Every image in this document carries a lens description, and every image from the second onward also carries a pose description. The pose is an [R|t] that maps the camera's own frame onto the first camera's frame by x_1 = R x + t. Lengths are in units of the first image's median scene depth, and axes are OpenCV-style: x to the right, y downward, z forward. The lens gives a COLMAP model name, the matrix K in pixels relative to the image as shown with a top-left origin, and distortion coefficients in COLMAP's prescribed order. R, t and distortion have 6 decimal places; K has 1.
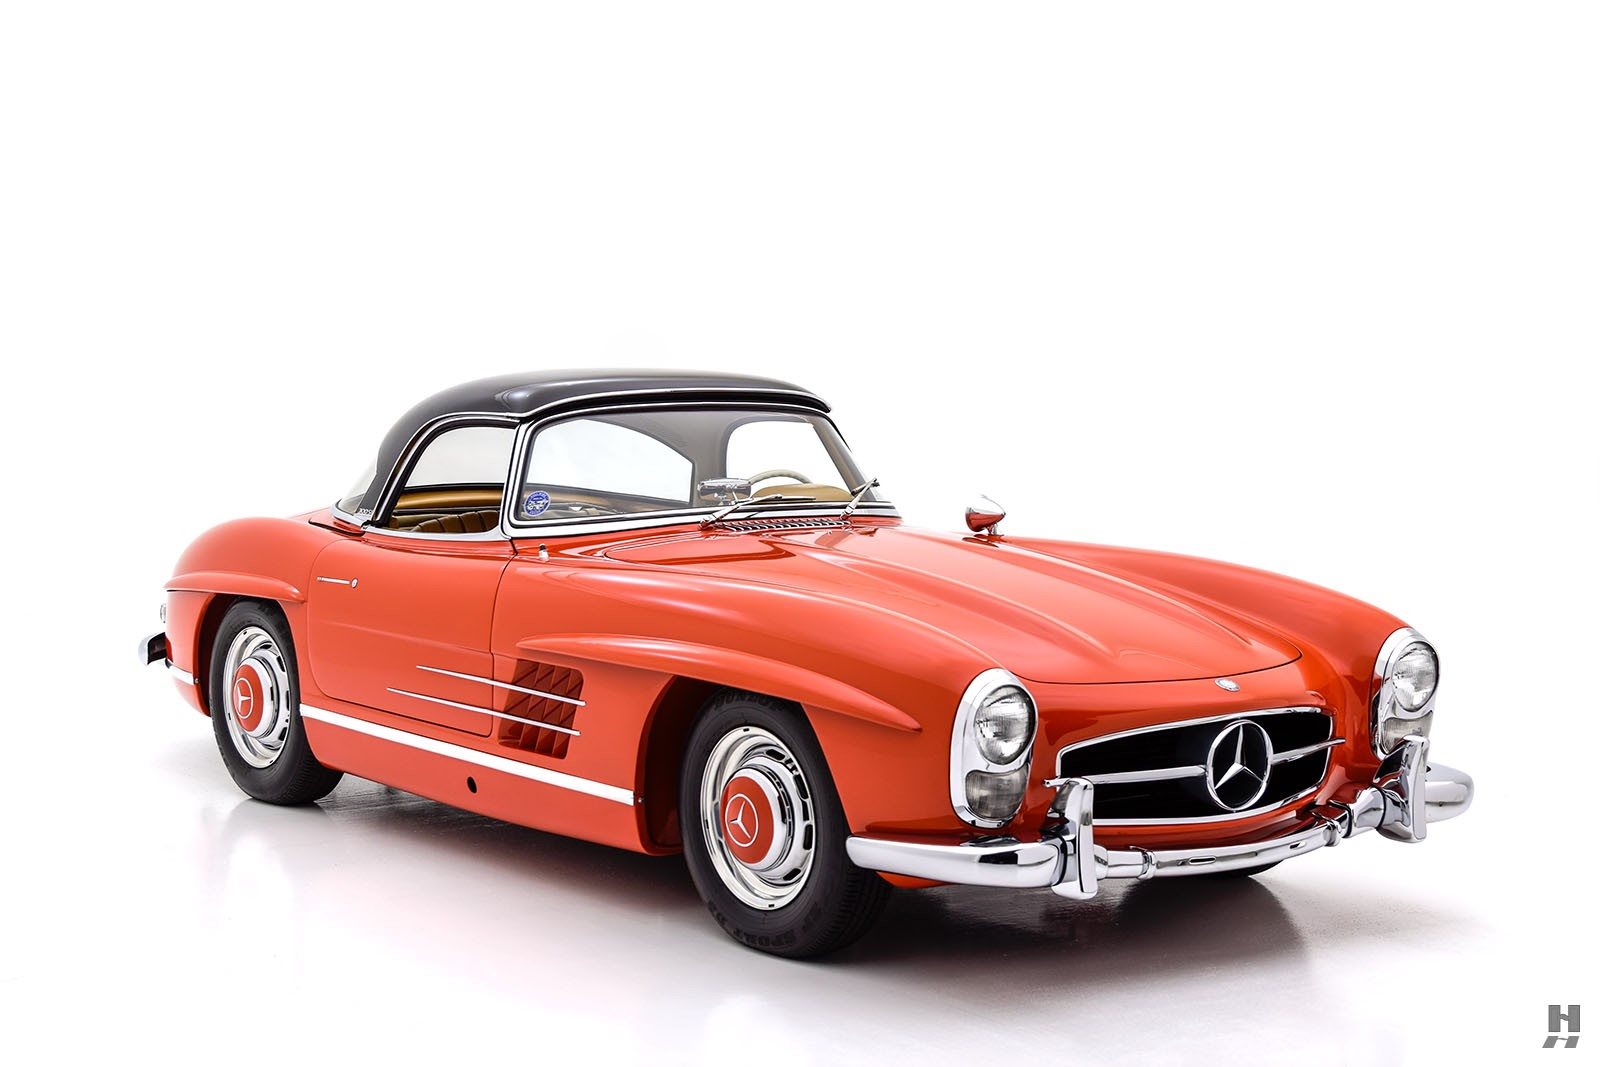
lens RADIAL K [[2607.2, 0, 800.0], [0, 2607.2, 533.5], [0, 0, 1]] dist [0.043059, -0.007485]
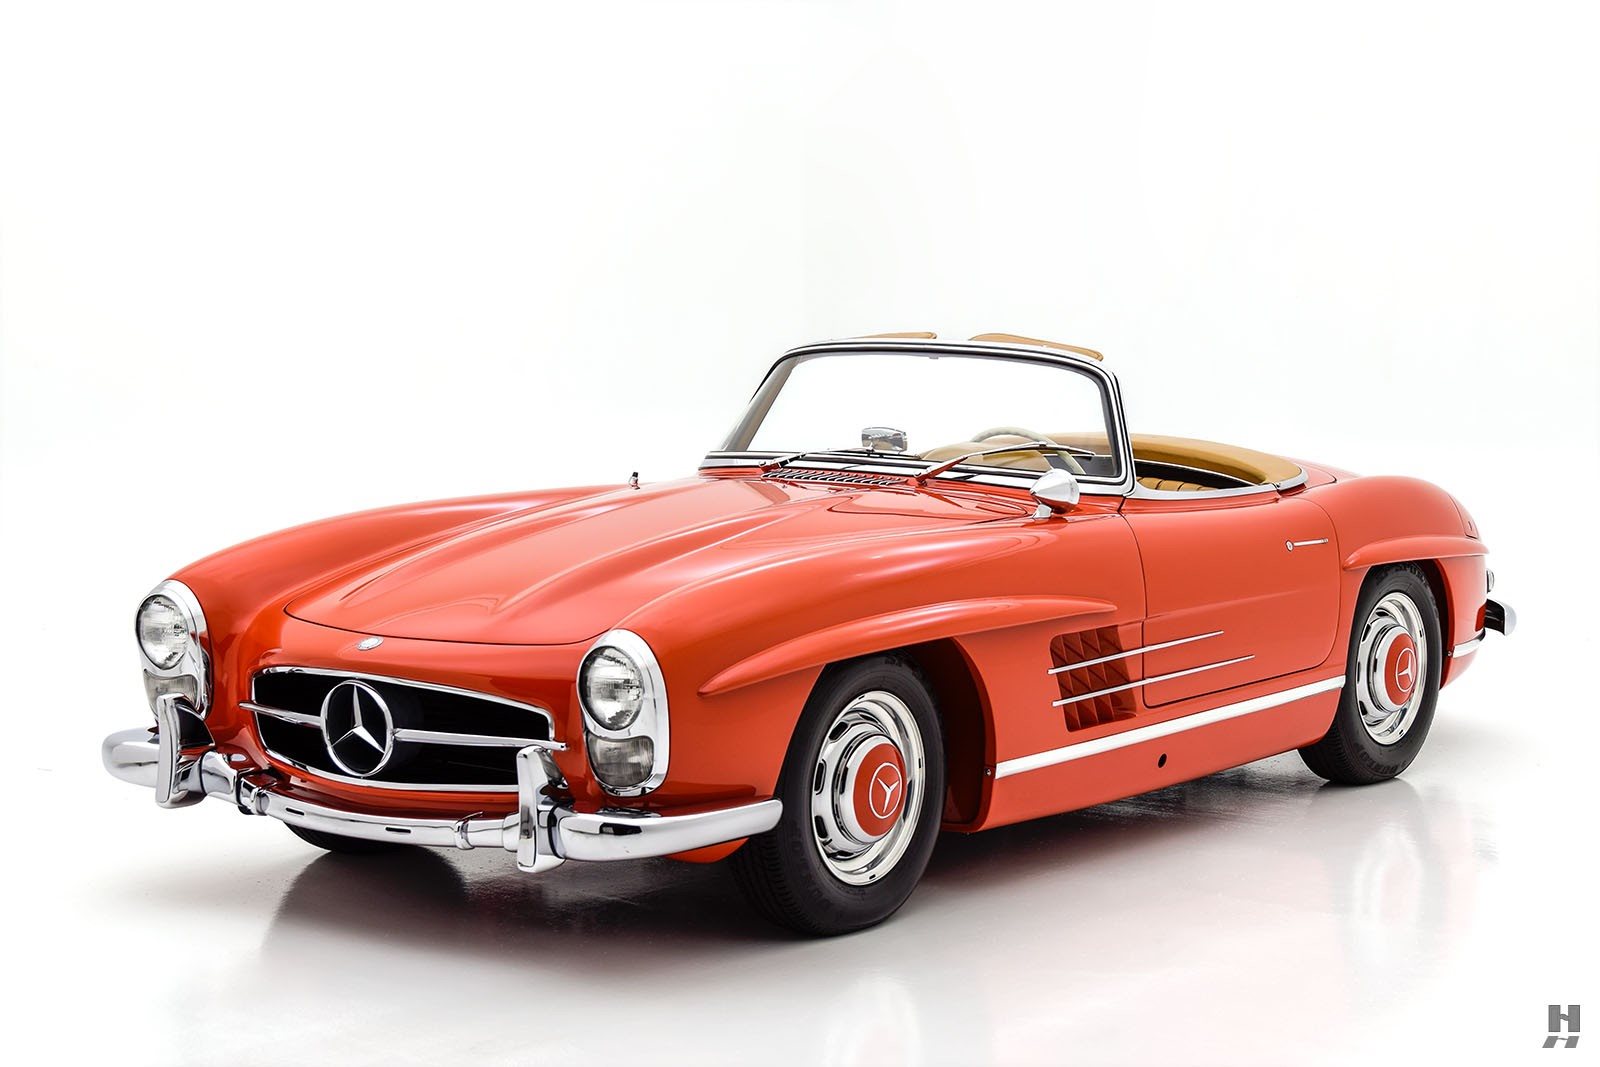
lens RADIAL K [[3046.6, 0, 800.0], [0, 3046.6, 533.5], [0, 0, 1]] dist [0.018677, 0.127728]
pose [[0.269691, 0.088266, -0.958893, 1.156548], [-0.081241, 0.994325, 0.068678, -0.064211], [0.959514, 0.059380, 0.275331, 0.776553]]
